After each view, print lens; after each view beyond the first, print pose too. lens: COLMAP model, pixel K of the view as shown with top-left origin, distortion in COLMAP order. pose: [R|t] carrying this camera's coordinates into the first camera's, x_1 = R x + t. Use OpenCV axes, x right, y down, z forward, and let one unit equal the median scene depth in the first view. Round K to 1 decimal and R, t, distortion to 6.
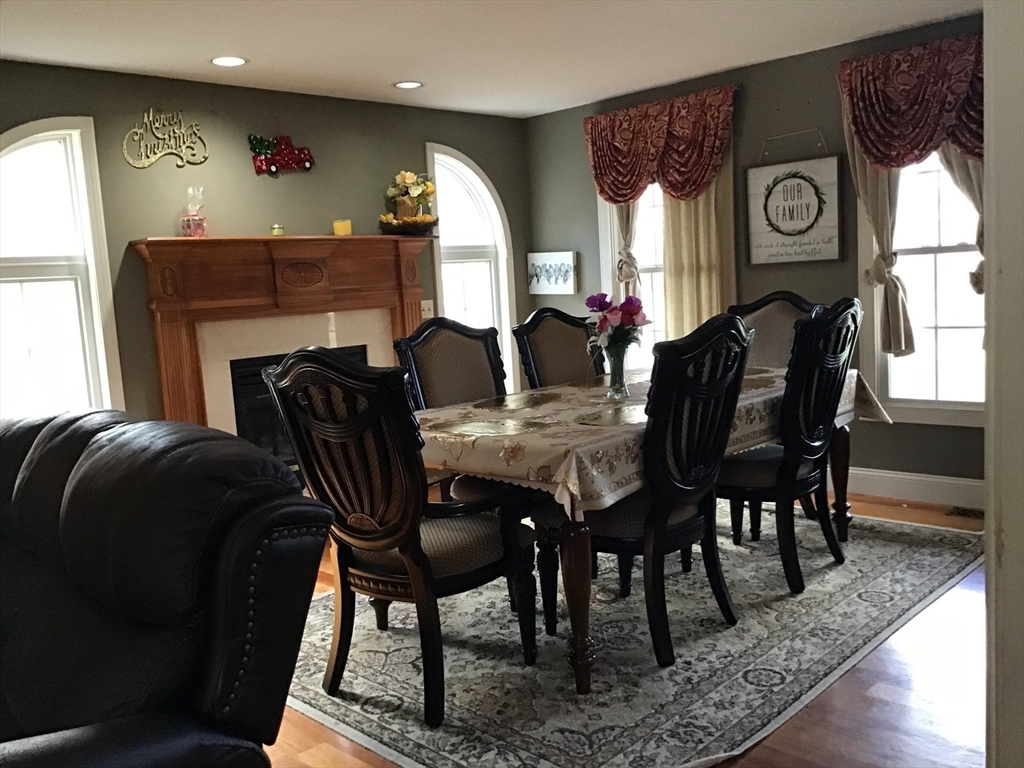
lens RADIAL K [[906.2, 0, 512.0], [0, 906.2, 384.0], [0, 0, 1]] dist [0.089784, -0.187259]
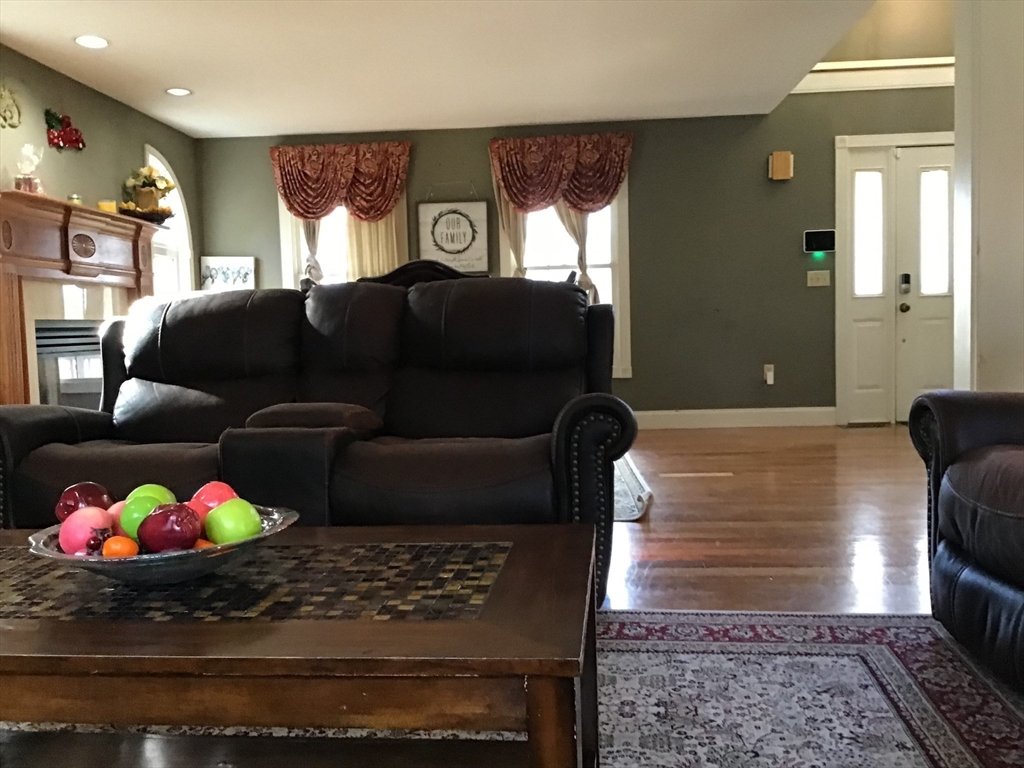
lens RADIAL K [[910.1, 0, 512.0], [0, 910.1, 384.0], [0, 0, 1]] dist [0.088607, -0.205960]
pose [[0.768639, 0.001903, 0.639680, -0.515337], [0.051072, 0.996621, -0.064332, 0.130853], [-0.637641, 0.082118, 0.765944, -0.118614]]
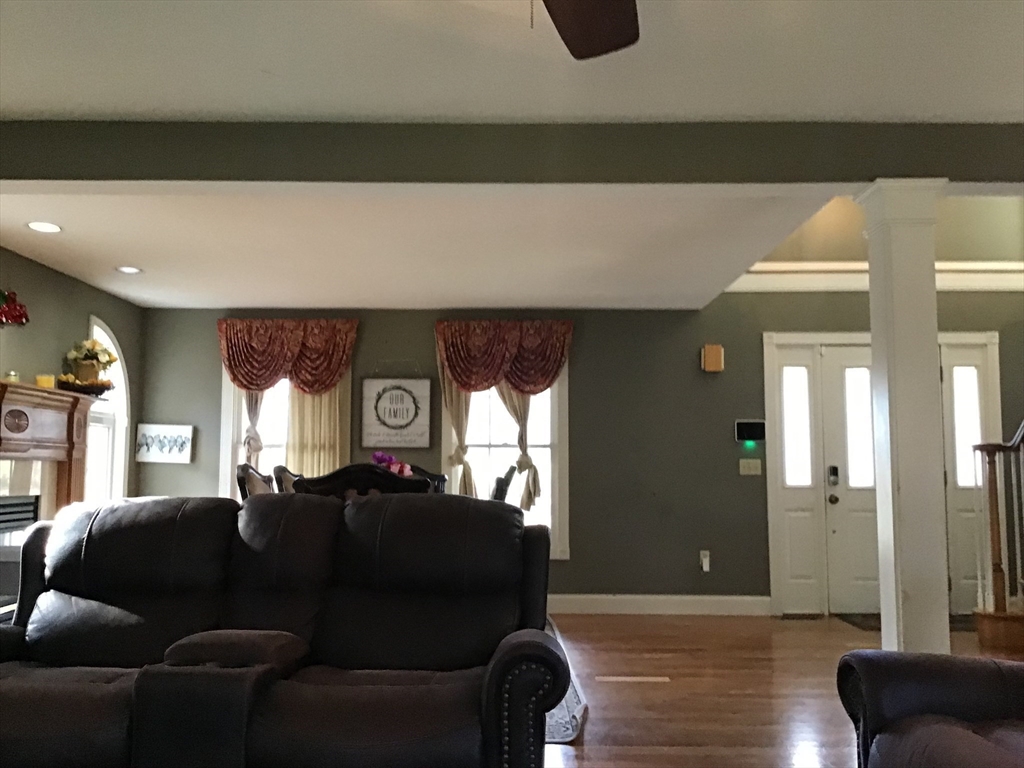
lens RADIAL K [[906.2, 0, 512.0], [0, 906.2, 384.0], [0, 0, 1]] dist [0.089784, -0.187259]
pose [[0.725033, 0.128340, 0.676650, -0.518064], [0.031380, 0.975307, -0.218611, 0.082922], [-0.687998, 0.179733, 0.703103, -0.129368]]
